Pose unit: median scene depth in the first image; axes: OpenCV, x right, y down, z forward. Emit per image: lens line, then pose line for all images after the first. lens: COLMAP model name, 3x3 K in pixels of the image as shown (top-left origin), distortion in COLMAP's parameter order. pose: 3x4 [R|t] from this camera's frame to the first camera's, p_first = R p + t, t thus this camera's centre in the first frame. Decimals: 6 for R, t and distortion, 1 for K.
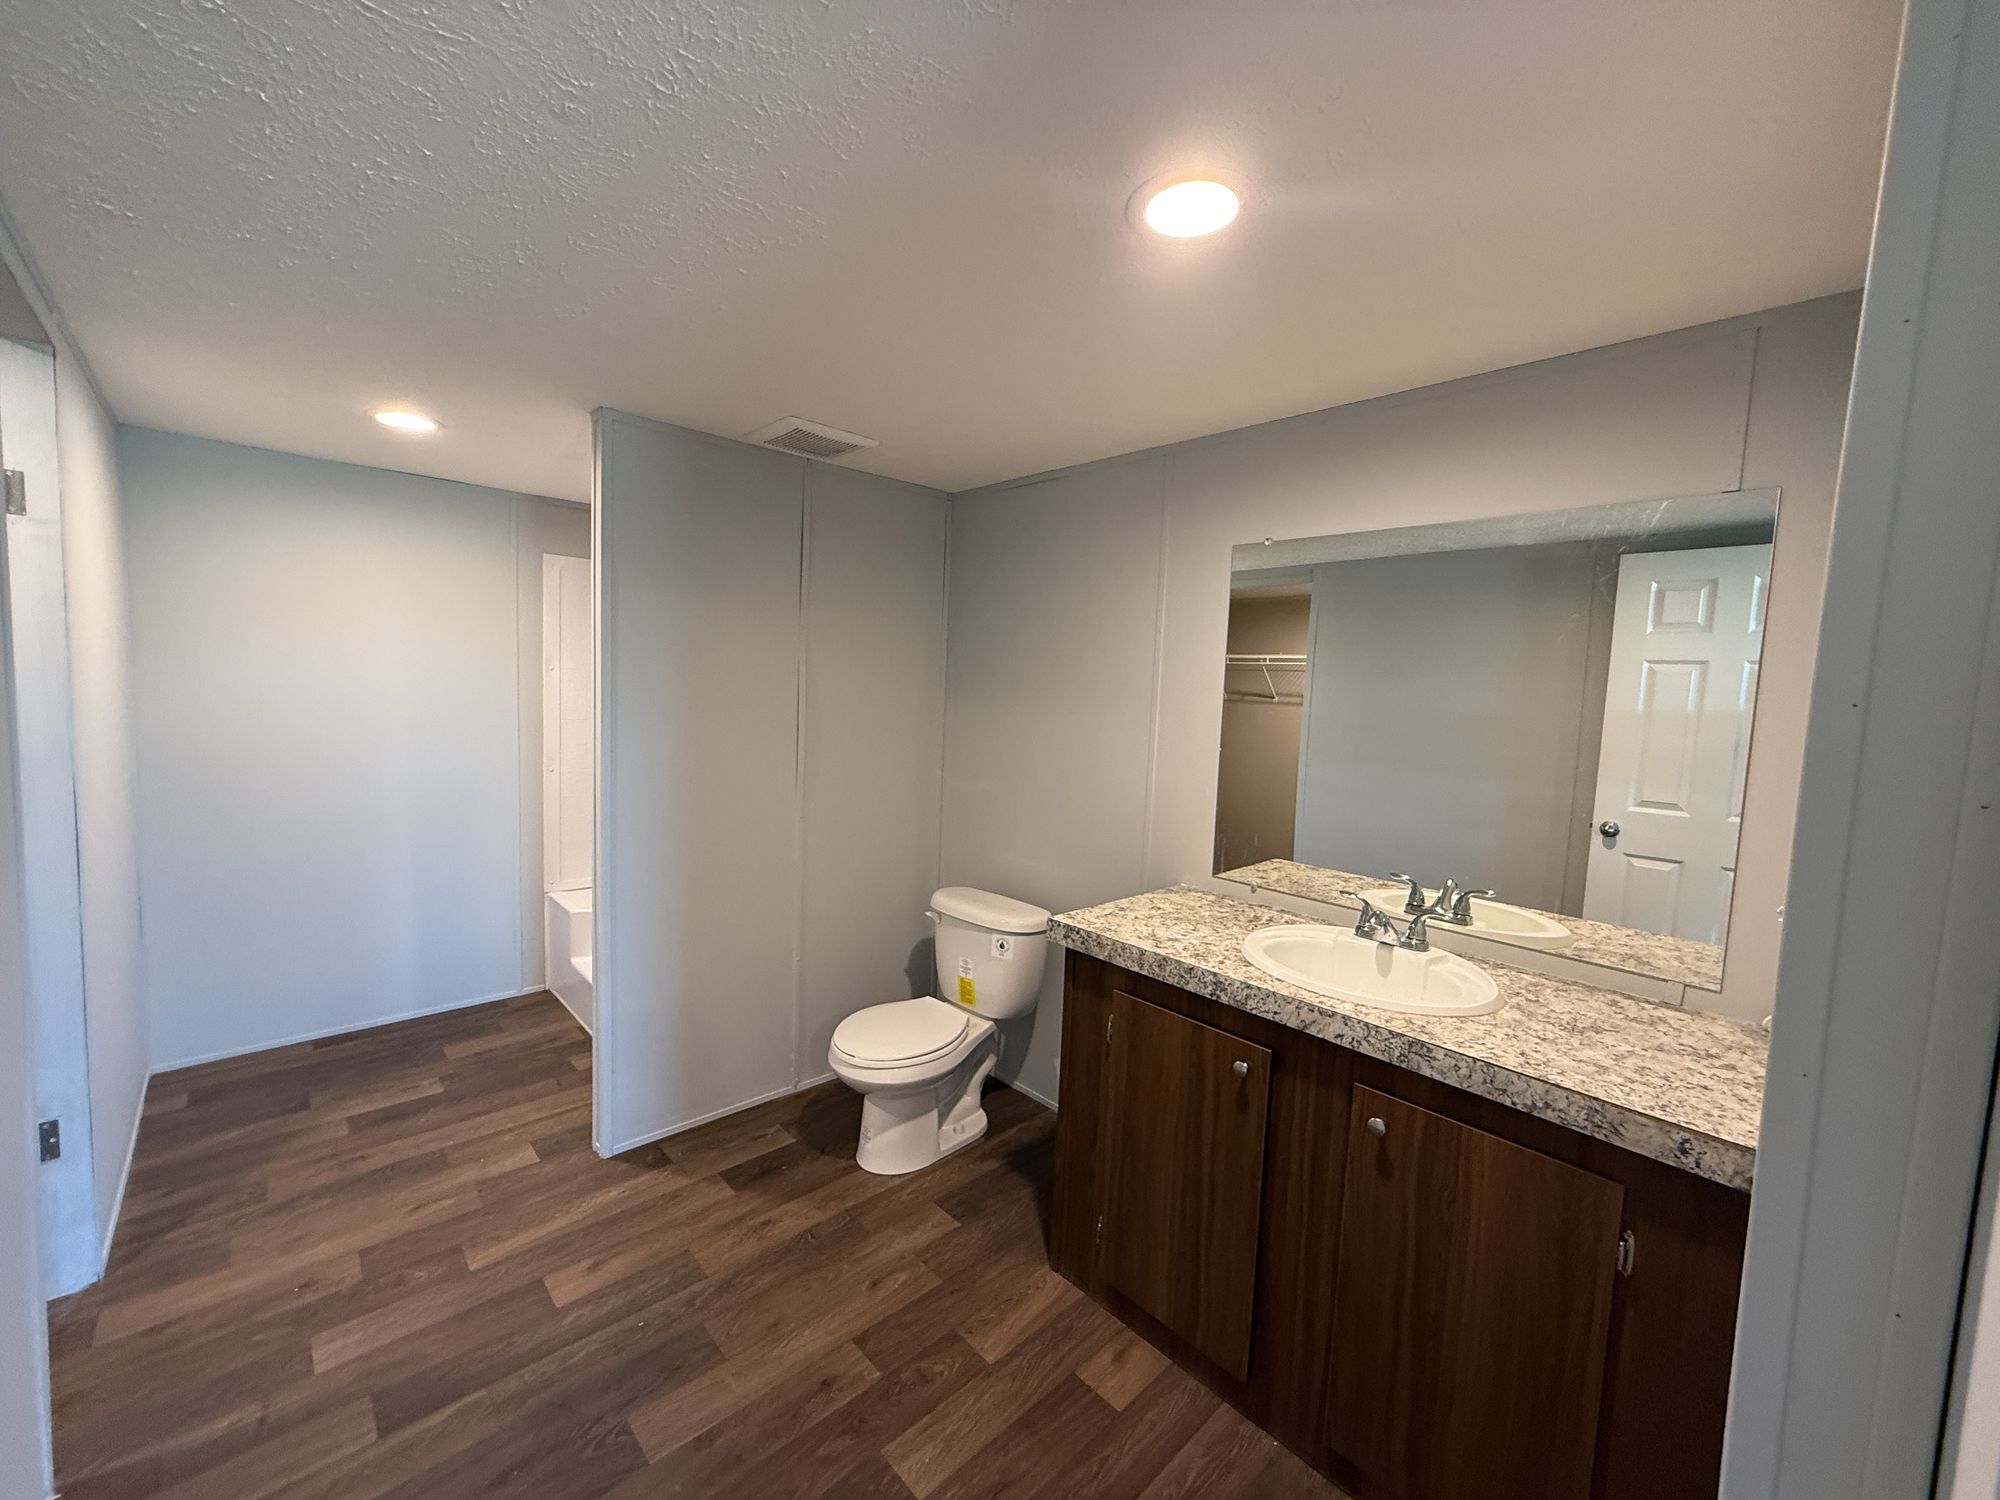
lens RADIAL K [[797.1, 0, 999.7], [0, 797.1, 738.1], [0, 0, 1]] dist [0.000692, 0.000371]
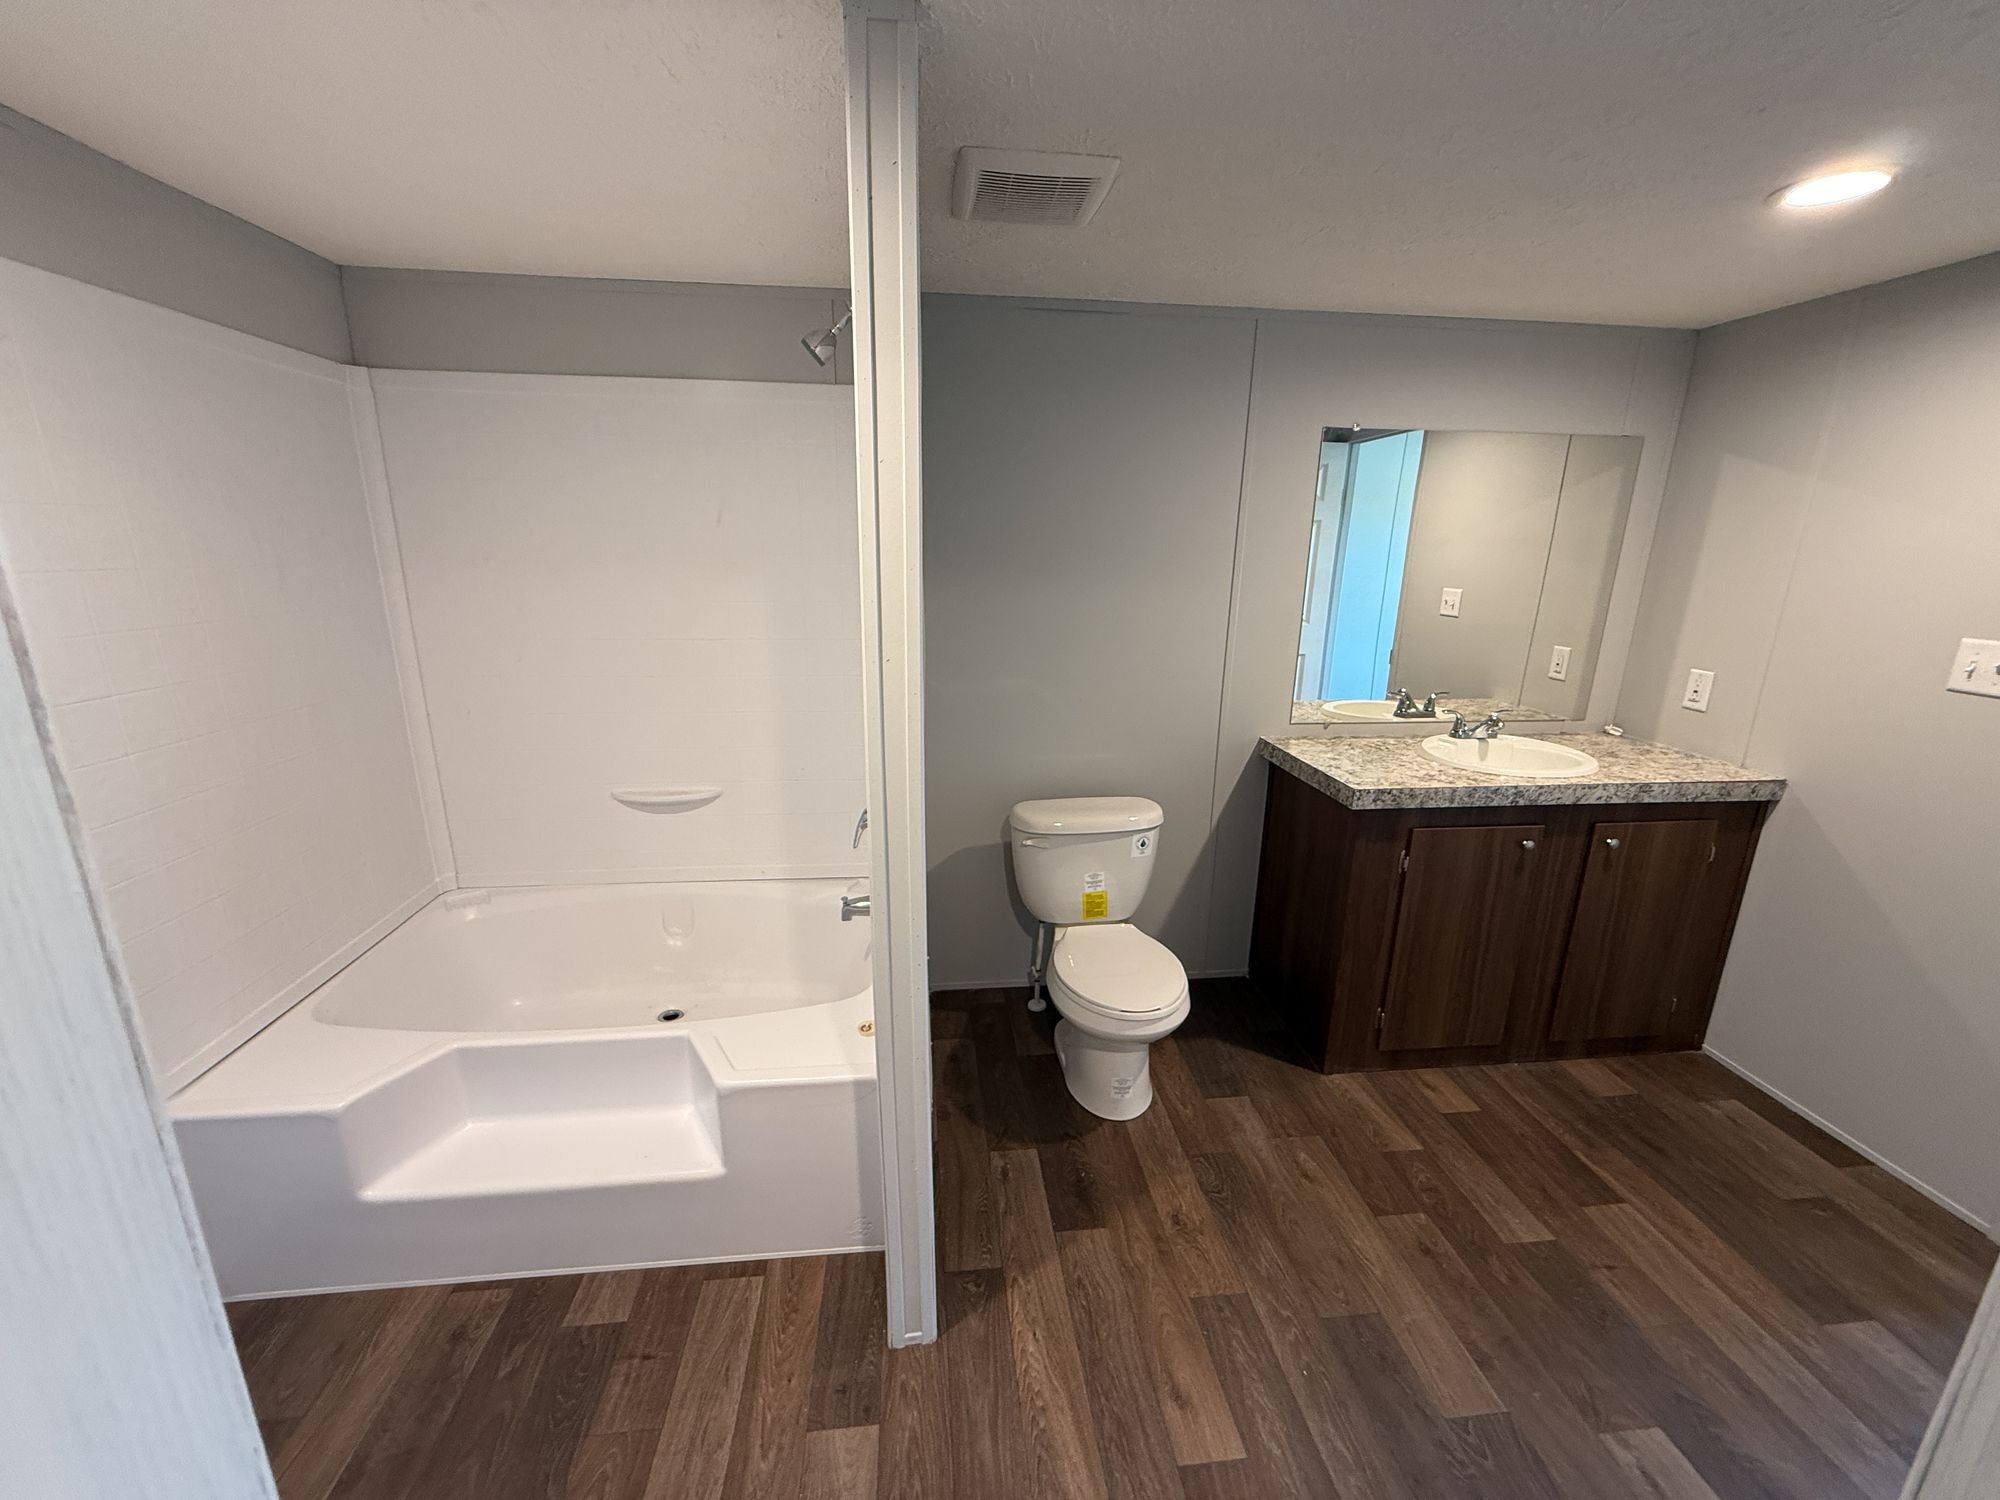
lens RADIAL K [[797.1, 0, 1024.3], [0, 797.1, 741.8], [0, 0, 1]] dist [0.000692, 0.000371]
pose [[0.600862, -0.231686, 0.765040, -1.109998], [0.064812, 0.968044, 0.242261, -0.138180], [-0.796721, -0.095982, 0.596677, 0.788218]]
